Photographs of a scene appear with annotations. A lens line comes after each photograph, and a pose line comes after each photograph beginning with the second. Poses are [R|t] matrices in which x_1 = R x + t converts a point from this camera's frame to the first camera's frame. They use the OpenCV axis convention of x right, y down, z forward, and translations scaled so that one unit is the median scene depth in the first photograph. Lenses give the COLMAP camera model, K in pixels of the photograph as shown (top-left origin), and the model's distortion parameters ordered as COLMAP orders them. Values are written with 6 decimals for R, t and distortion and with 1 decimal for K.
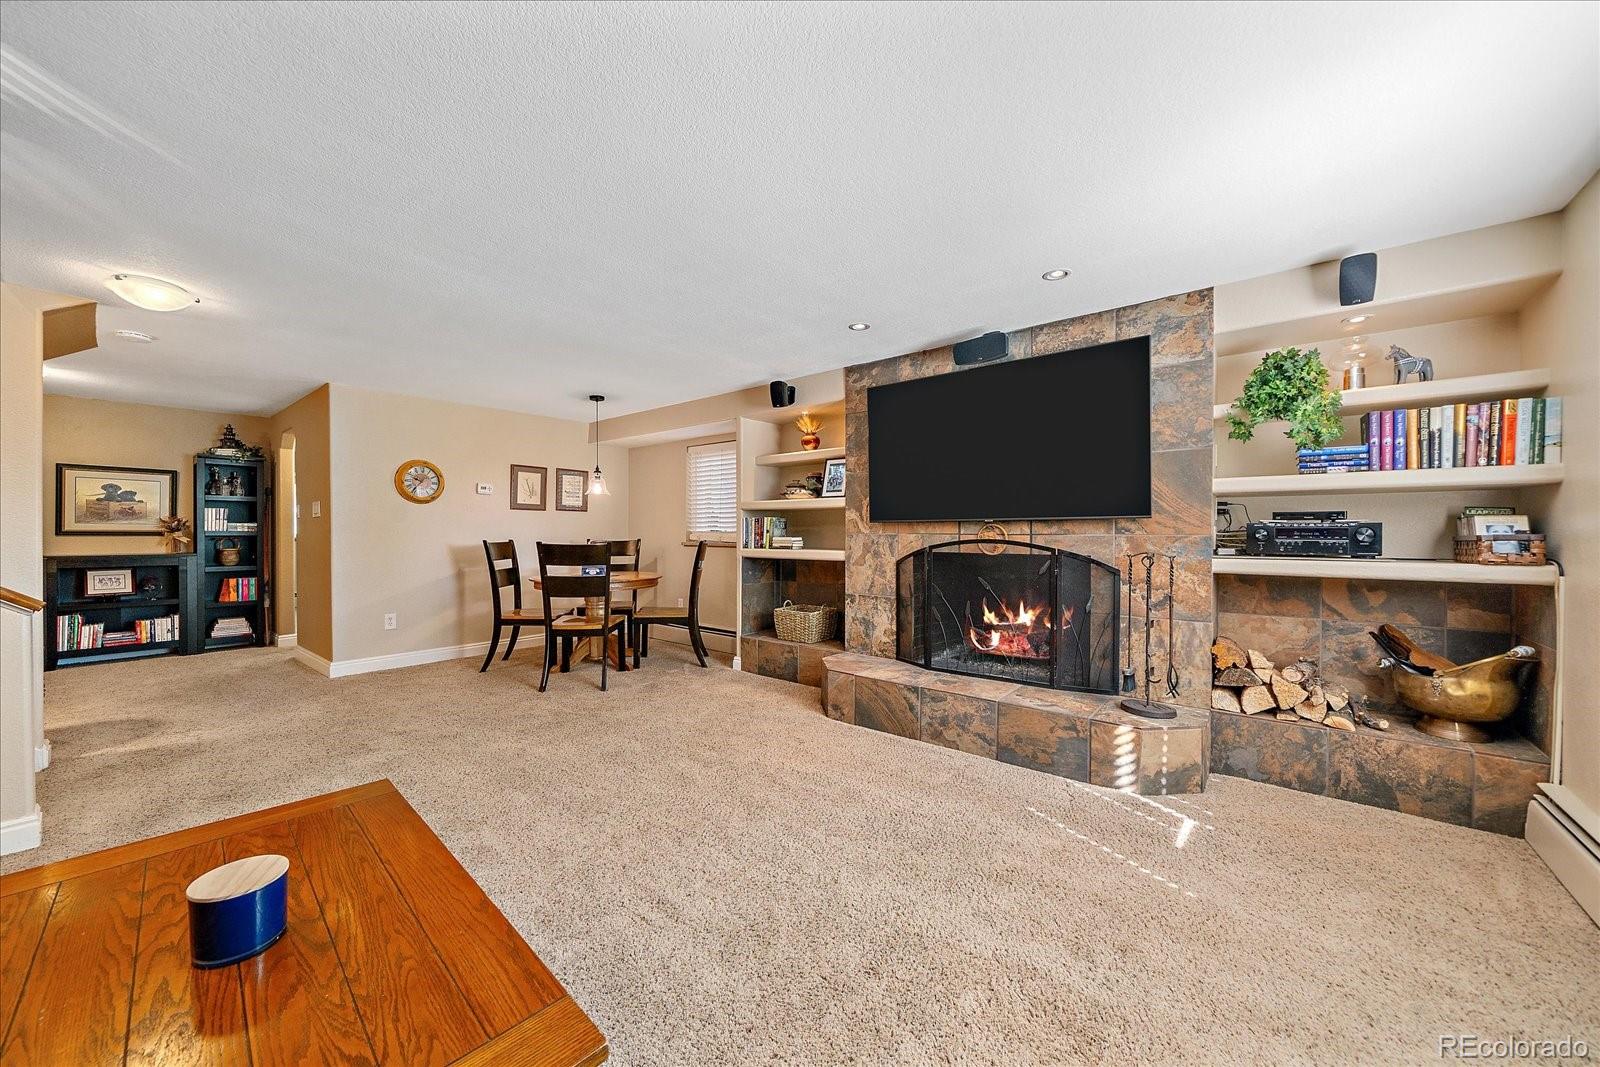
lens RADIAL K [[562.4, 0, 776.7], [0, 562.4, 540.4], [0, 0, 1]] dist [-0.005005, -0.000059]
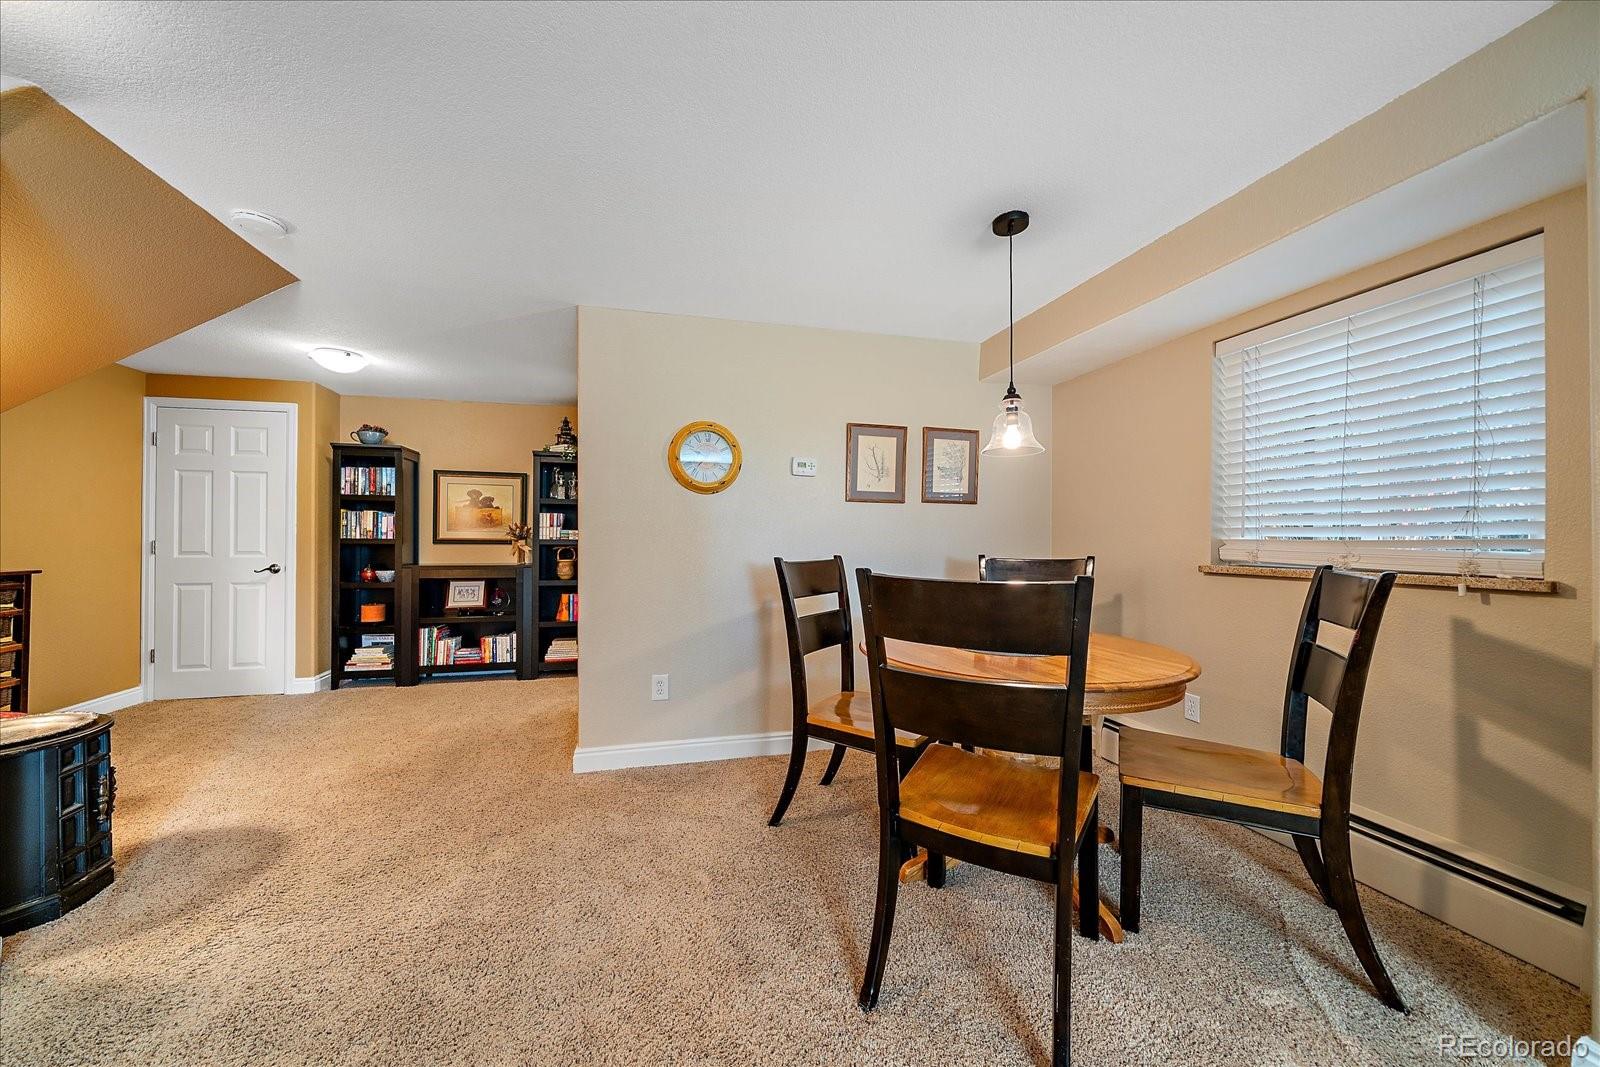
lens RADIAL K [[562.4, 0, 794.3], [0, 562.4, 537.5], [0, 0, 1]] dist [-0.005005, -0.000059]
pose [[0.818208, -0.002990, -0.574914, -0.192687], [-0.009423, 0.999782, -0.018611, -0.006944], [0.574845, 0.020645, 0.818002, 0.516859]]
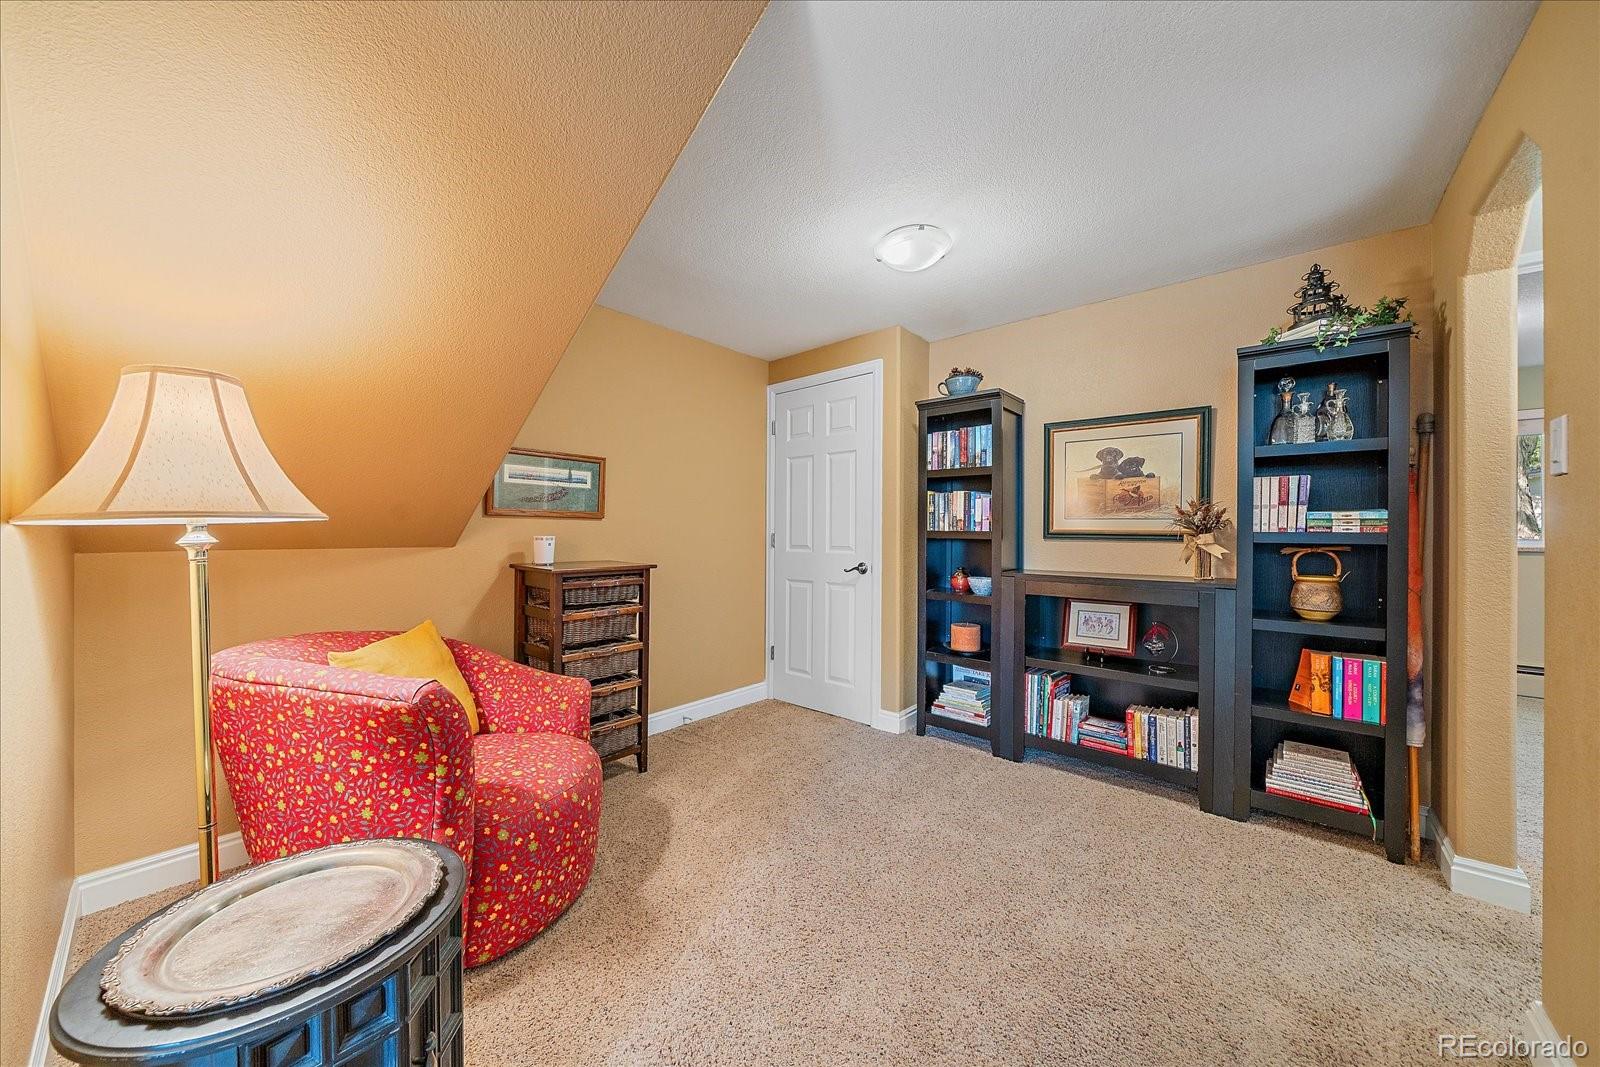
lens RADIAL K [[562.4, 0, 786.2], [0, 562.4, 530.6], [0, 0, 1]] dist [-0.005005, -0.000059]
pose [[-0.019021, -0.004612, -0.999808, -0.604998], [-0.019423, 0.999802, -0.004242, -0.009297], [0.999630, 0.019338, -0.019107, 0.667725]]
